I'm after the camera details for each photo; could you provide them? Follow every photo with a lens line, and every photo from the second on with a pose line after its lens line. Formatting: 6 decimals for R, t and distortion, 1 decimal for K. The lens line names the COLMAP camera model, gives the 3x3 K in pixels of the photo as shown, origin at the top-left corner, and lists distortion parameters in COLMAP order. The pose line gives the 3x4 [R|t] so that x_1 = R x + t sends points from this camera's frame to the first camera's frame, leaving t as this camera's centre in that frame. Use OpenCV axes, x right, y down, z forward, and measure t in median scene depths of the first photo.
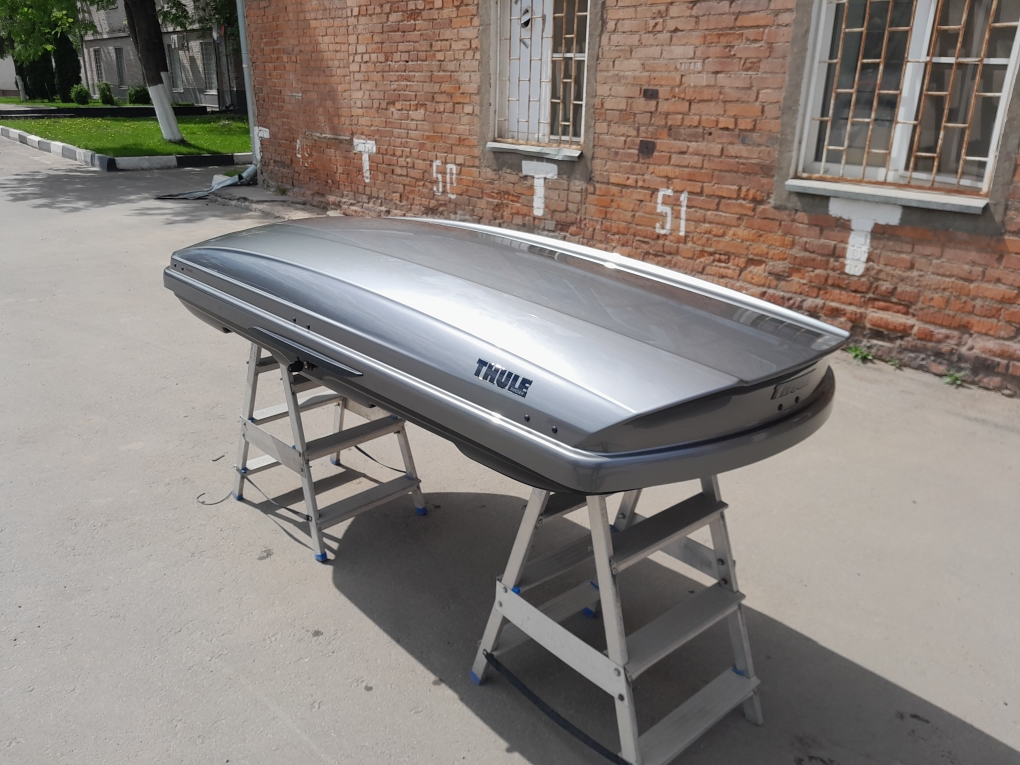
lens RADIAL K [[790.6, 0, 510.0], [0, 790.6, 382.5], [0, 0, 1]] dist [0.002902, -0.007114]
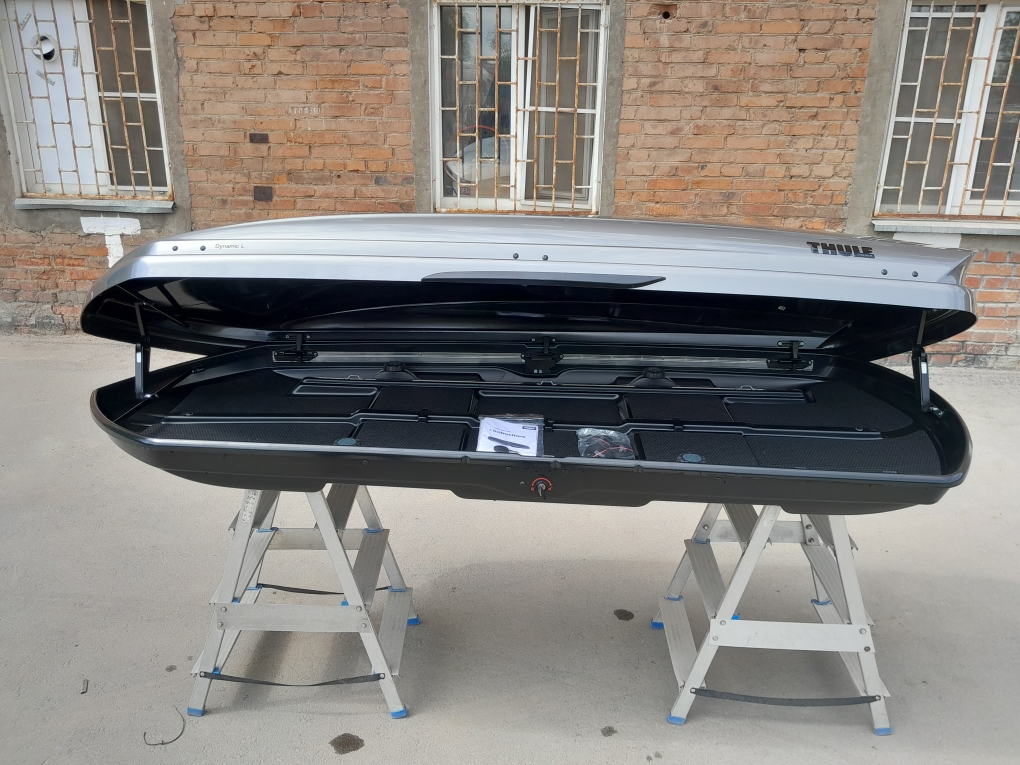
lens RADIAL K [[743.6, 0, 509.7], [0, 743.6, 408.2], [0, 0, 1]] dist [0.001800, -0.002152]
pose [[0.721974, -0.257226, 0.642331, -0.270538], [0.245456, 0.963167, 0.109818, -0.069847], [-0.646920, 0.078378, 0.758519, 0.132271]]
